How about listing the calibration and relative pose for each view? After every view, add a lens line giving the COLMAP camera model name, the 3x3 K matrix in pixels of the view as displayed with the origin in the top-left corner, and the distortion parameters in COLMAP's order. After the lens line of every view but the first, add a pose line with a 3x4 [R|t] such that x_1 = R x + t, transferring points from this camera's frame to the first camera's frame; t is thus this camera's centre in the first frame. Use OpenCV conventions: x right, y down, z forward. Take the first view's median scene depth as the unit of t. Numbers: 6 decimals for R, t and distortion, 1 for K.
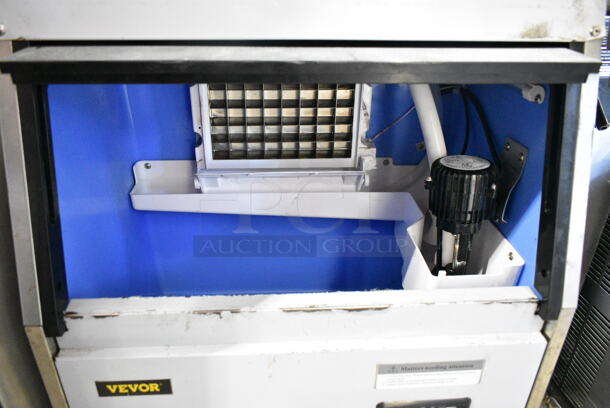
lens RADIAL K [[464.5, 0, 305.0], [0, 464.5, 204.0], [0, 0, 1]] dist [-0.011348, -0.002833]
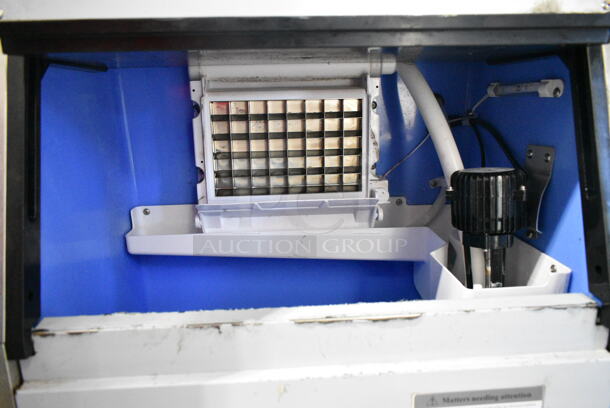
lens RADIAL K [[464.5, 0, 305.0], [0, 464.5, 204.0], [0, 0, 1]] dist [-0.011348, -0.002833]
pose [[0.999384, -0.034212, -0.007863, -0.013615], [0.031193, 0.968225, -0.248129, 0.215256], [0.016102, 0.247731, 0.968695, 0.129242]]
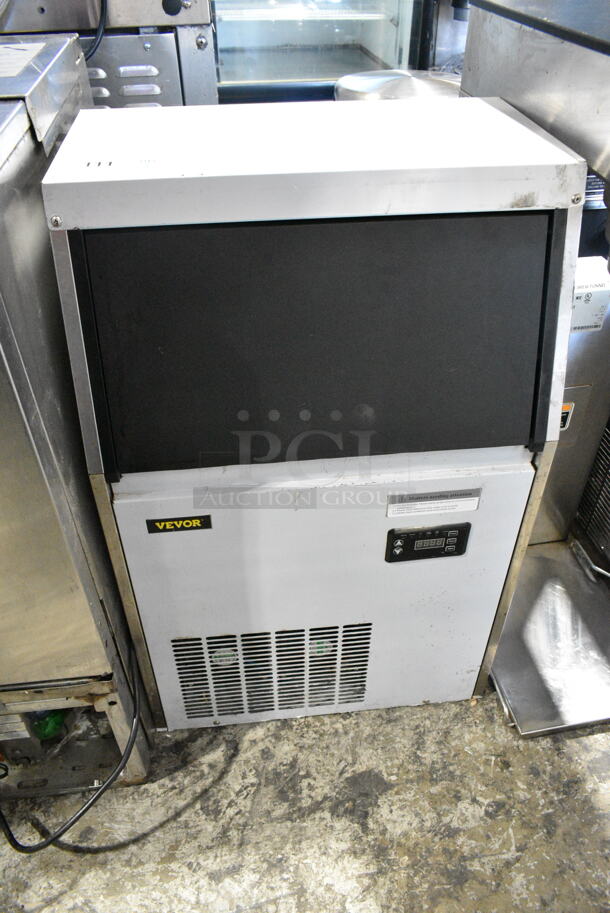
lens RADIAL K [[695.3, 0, 305.0], [0, 695.3, 456.5], [0, 0, 1]] dist [-0.011348, -0.002833]
pose [[0.998633, -0.042240, 0.030788, -0.097223], [0.034988, 0.977792, 0.206634, -0.110765], [-0.038833, -0.205275, 0.977934, -0.646886]]
